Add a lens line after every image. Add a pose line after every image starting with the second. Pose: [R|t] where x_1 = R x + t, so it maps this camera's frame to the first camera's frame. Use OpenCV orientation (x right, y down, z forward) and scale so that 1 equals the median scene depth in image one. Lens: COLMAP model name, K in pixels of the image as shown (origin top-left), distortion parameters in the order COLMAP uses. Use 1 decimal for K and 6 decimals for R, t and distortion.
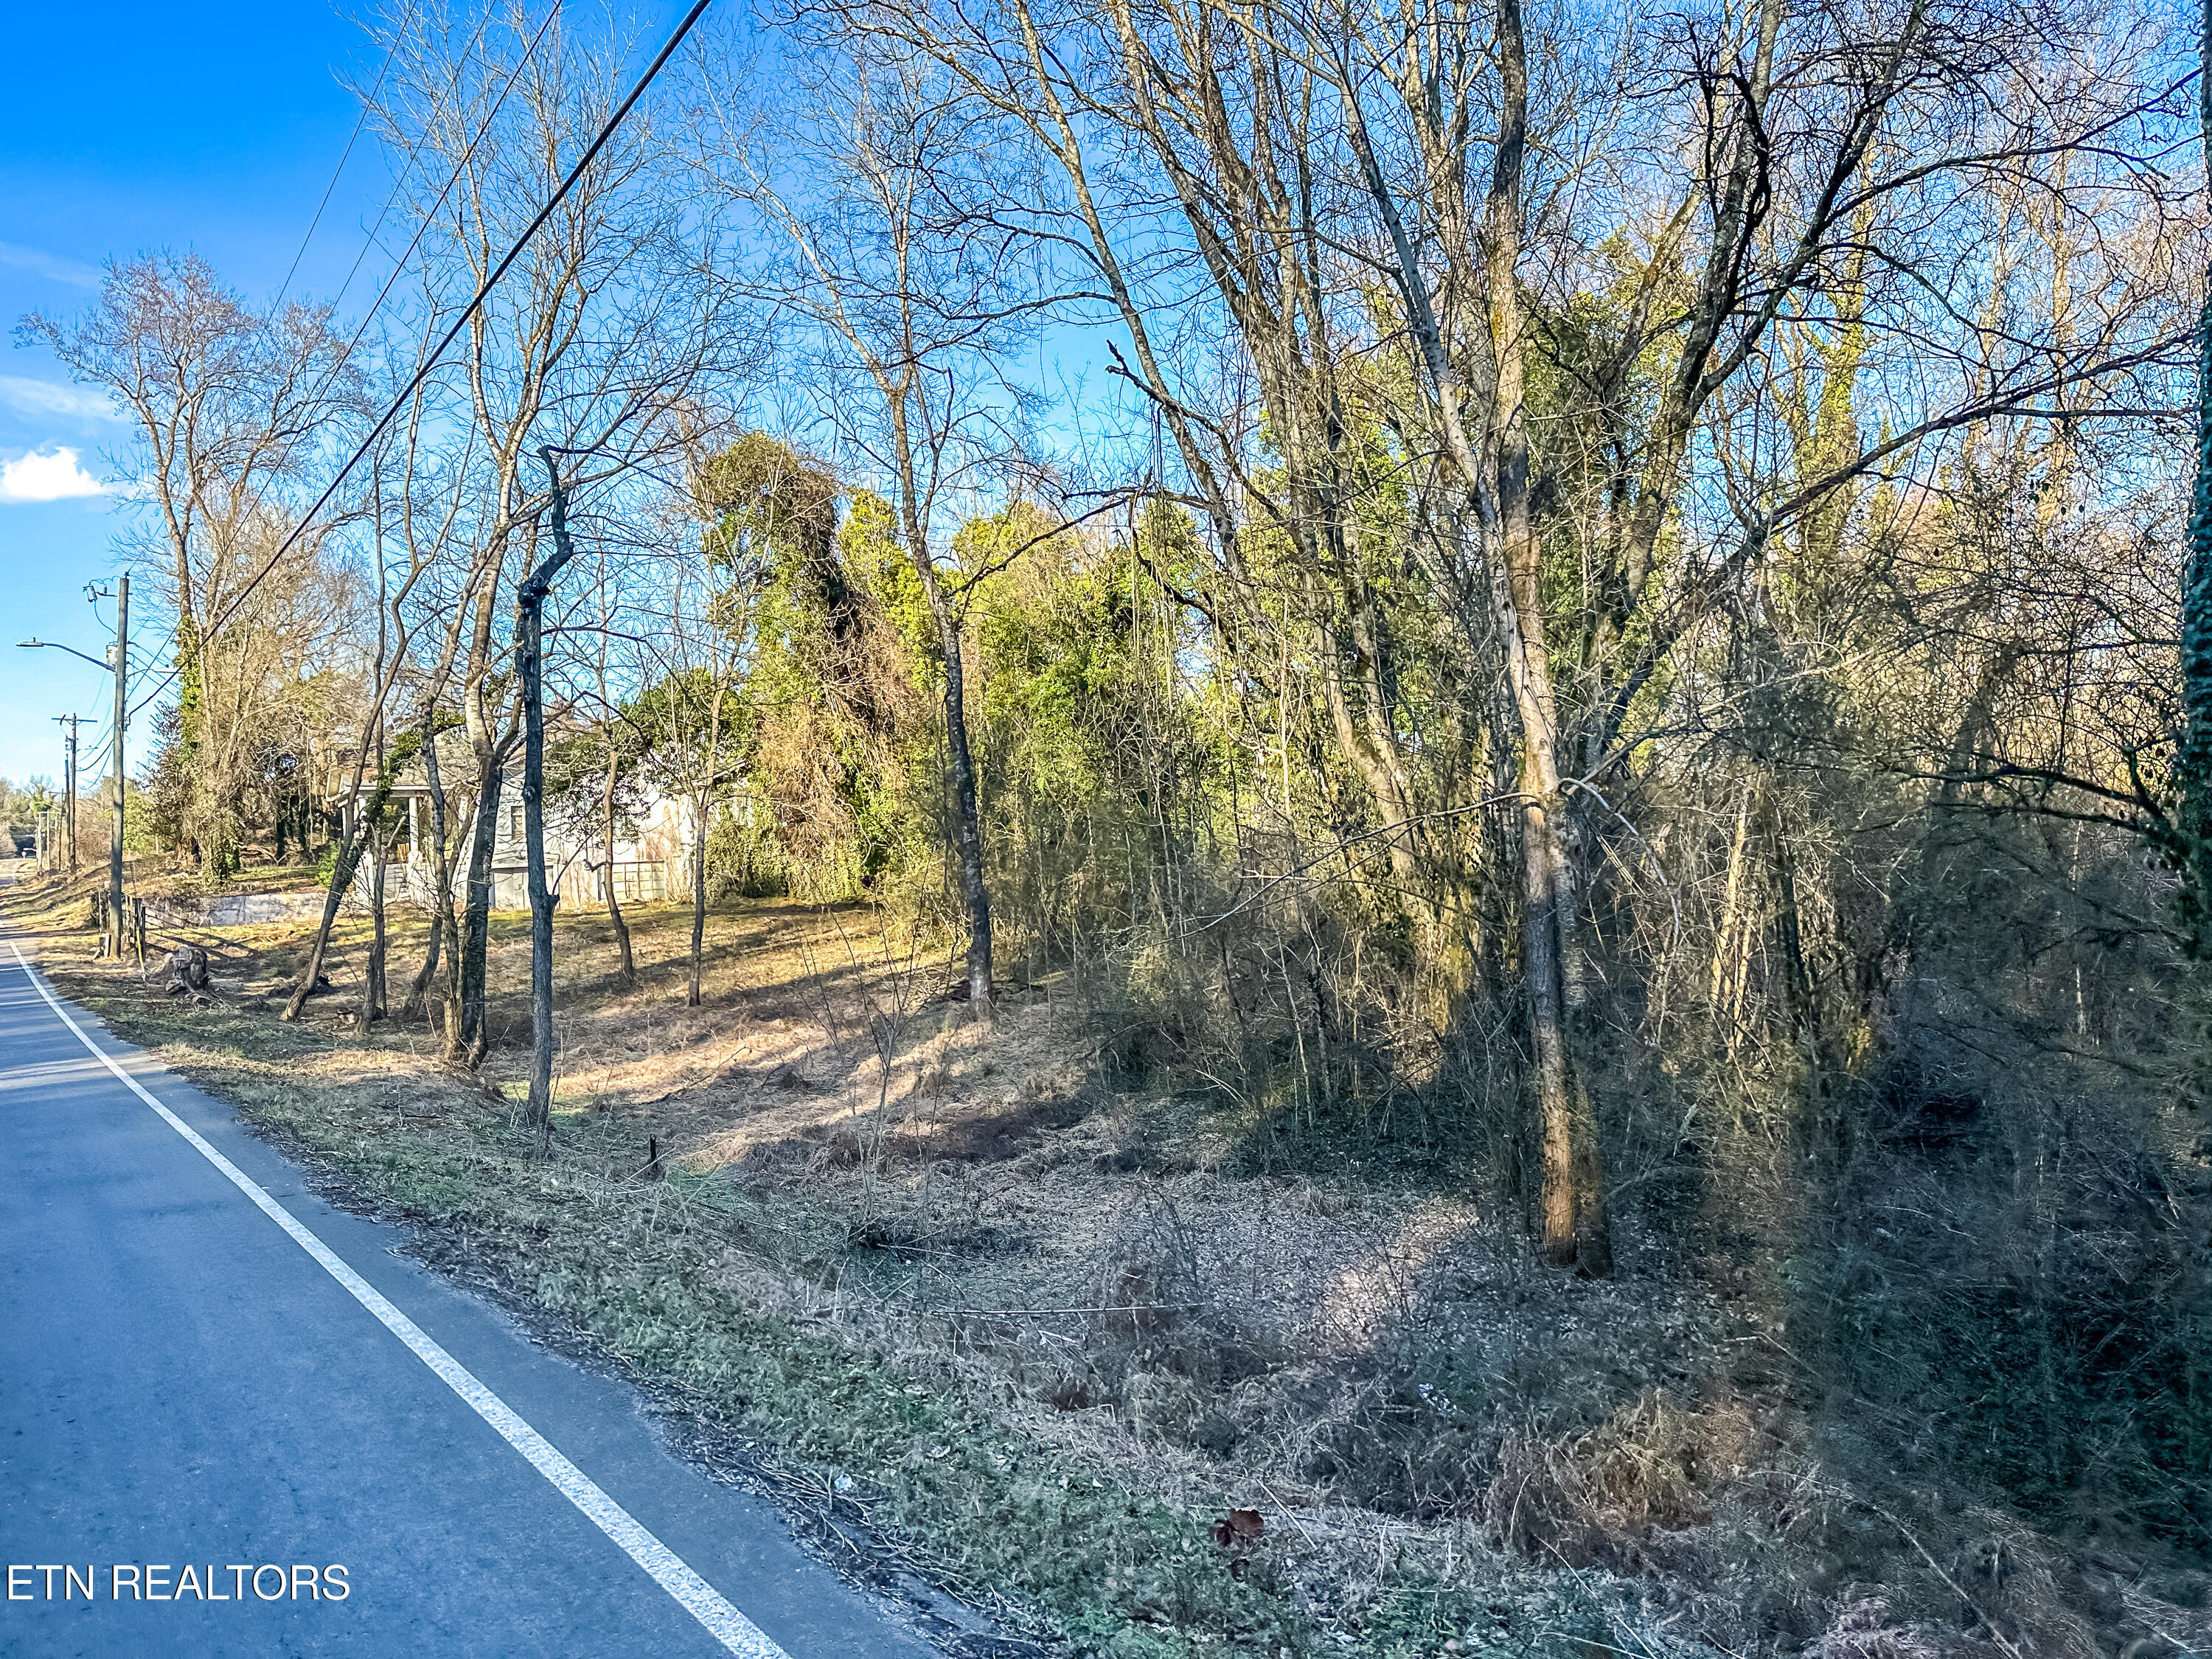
lens RADIAL K [[1525.3, 0, 1097.8], [0, 1525.3, 838.5], [0, 0, 1]] dist [0.066005, -0.124129]
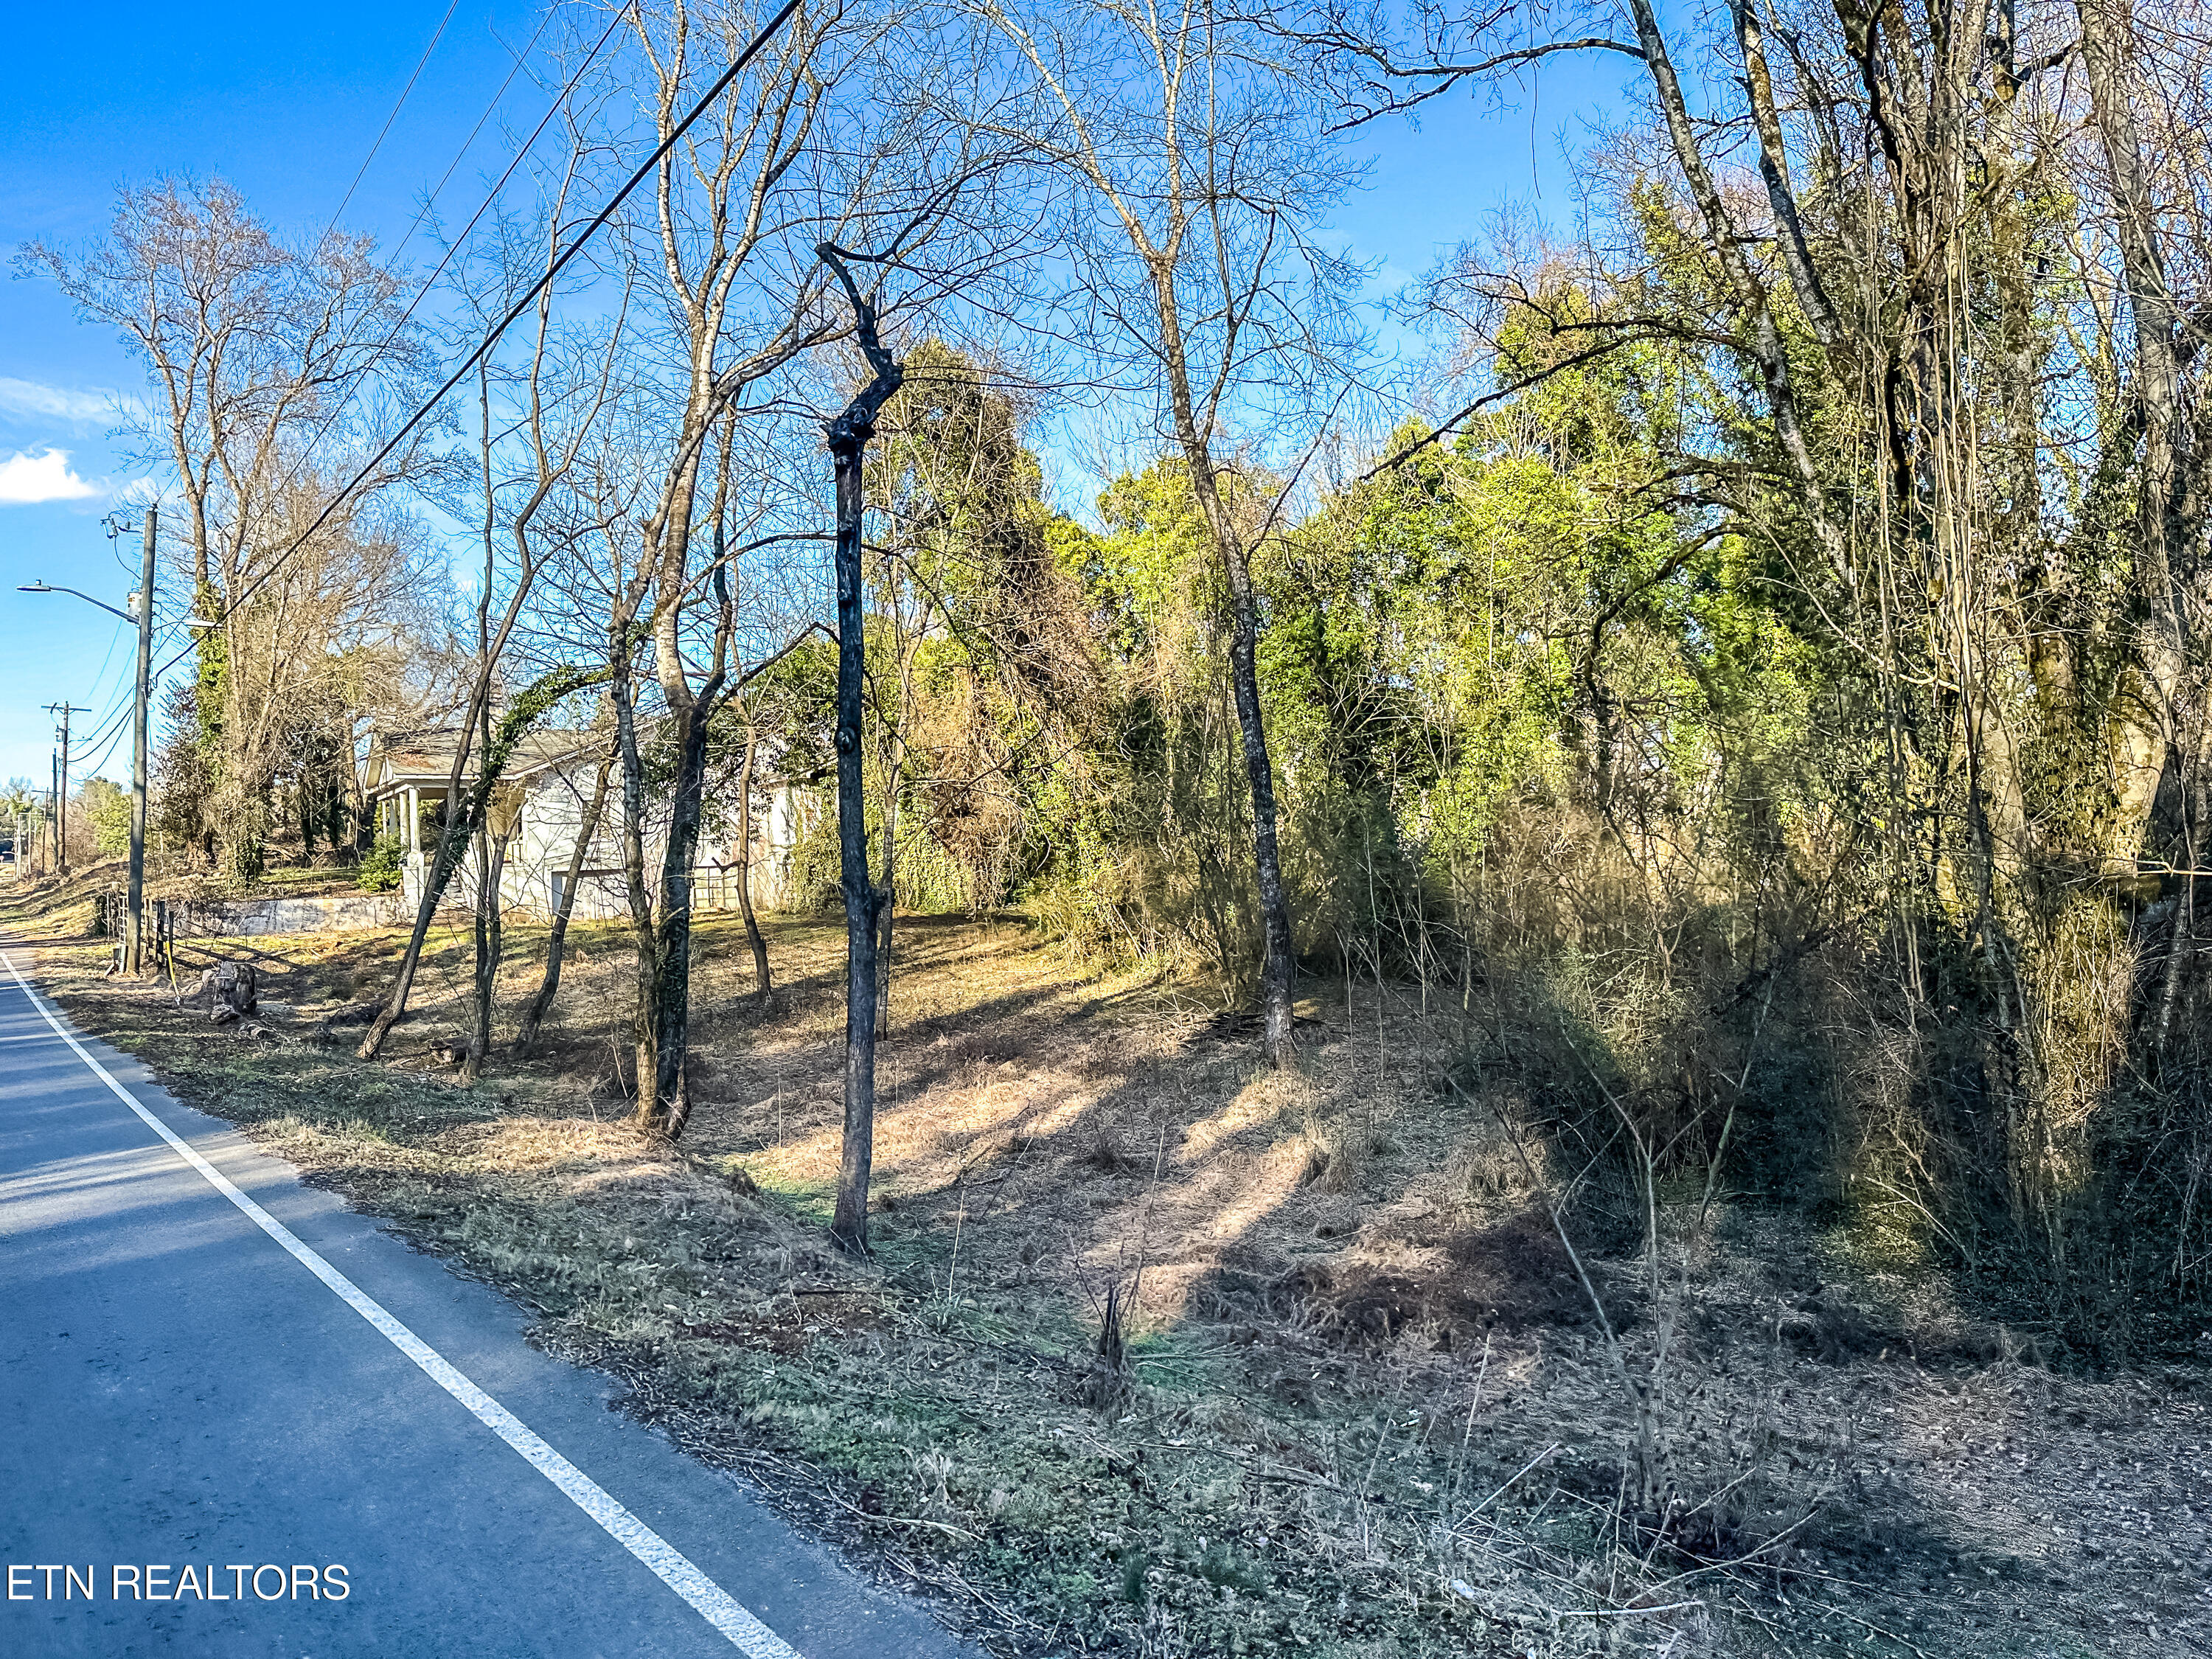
lens RADIAL K [[1531.6, 0, 1106.0], [0, 1531.6, 829.5], [0, 0, 1]] dist [0.059298, -0.105616]
pose [[0.999892, 0.009019, 0.011629, -0.127661], [-0.008837, 0.999839, -0.015590, 0.008918], [-0.011768, 0.015485, 0.999811, 0.166235]]
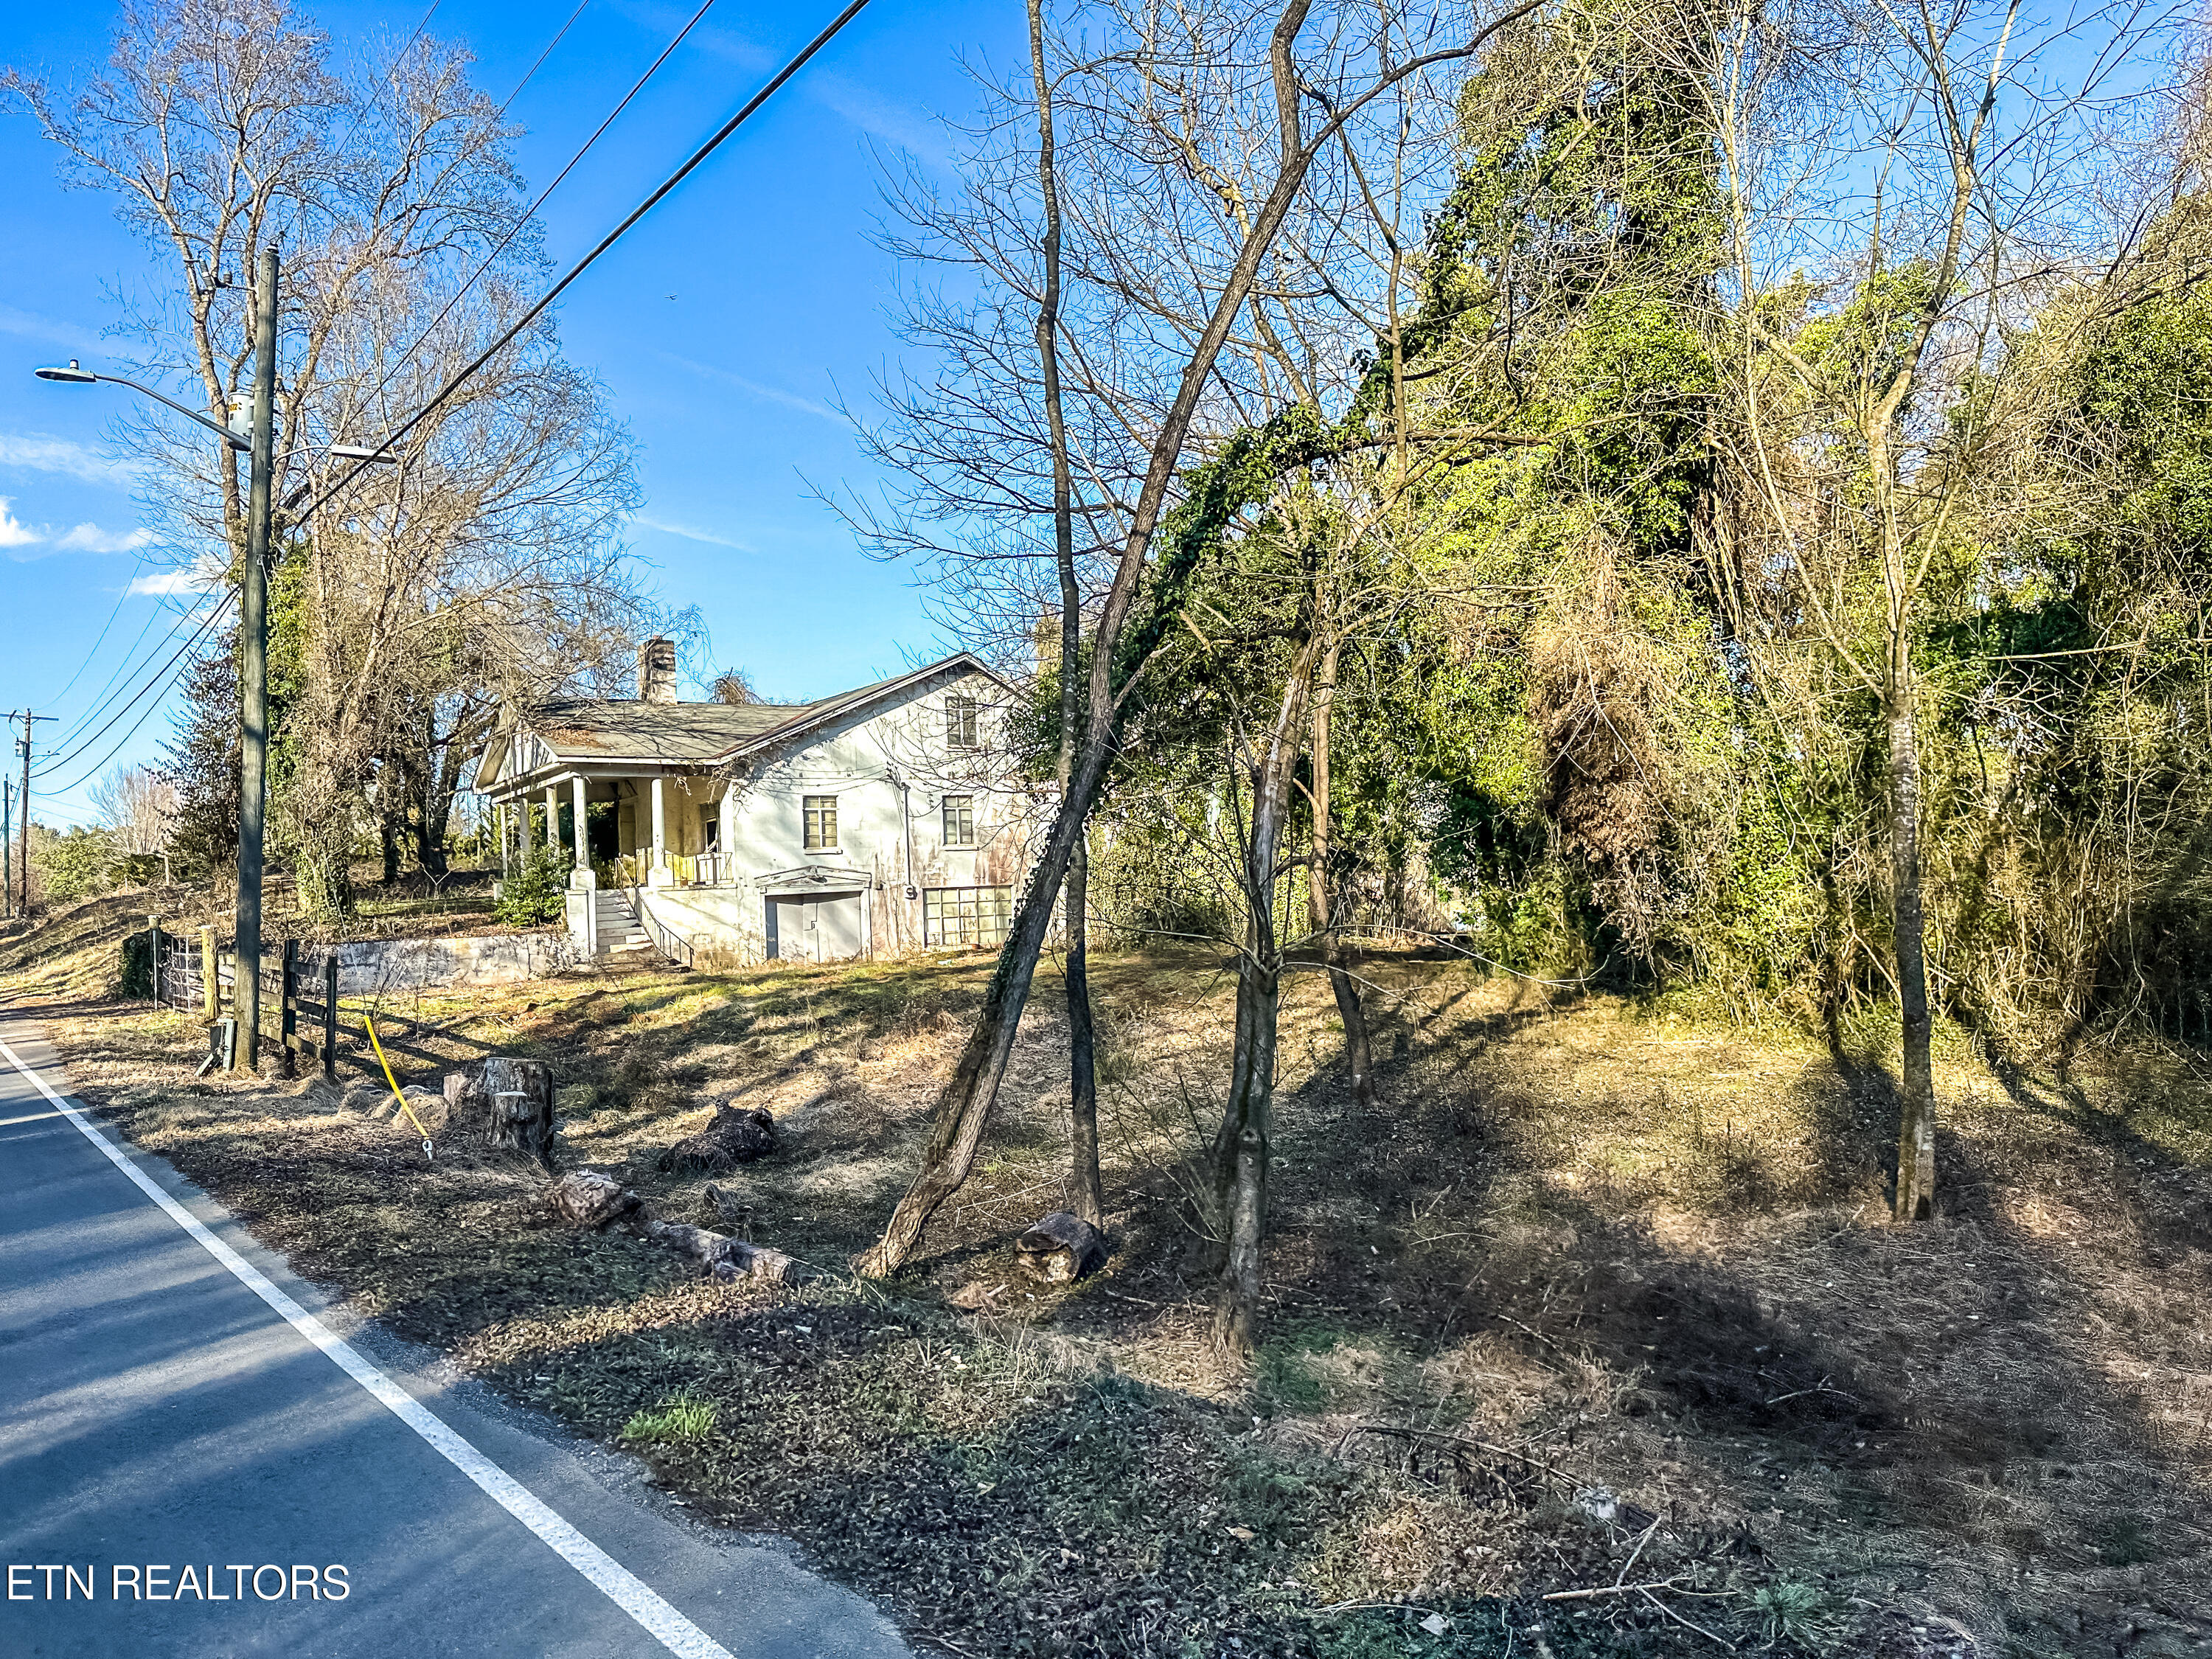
lens RADIAL K [[1525.3, 0, 1097.8], [0, 1525.3, 838.5], [0, 0, 1]] dist [0.066005, -0.124129]
pose [[0.999111, -0.002653, 0.042064, -0.390927], [0.004114, 0.999390, -0.034676, 0.024926], [-0.041946, 0.034818, 0.998513, 0.512885]]
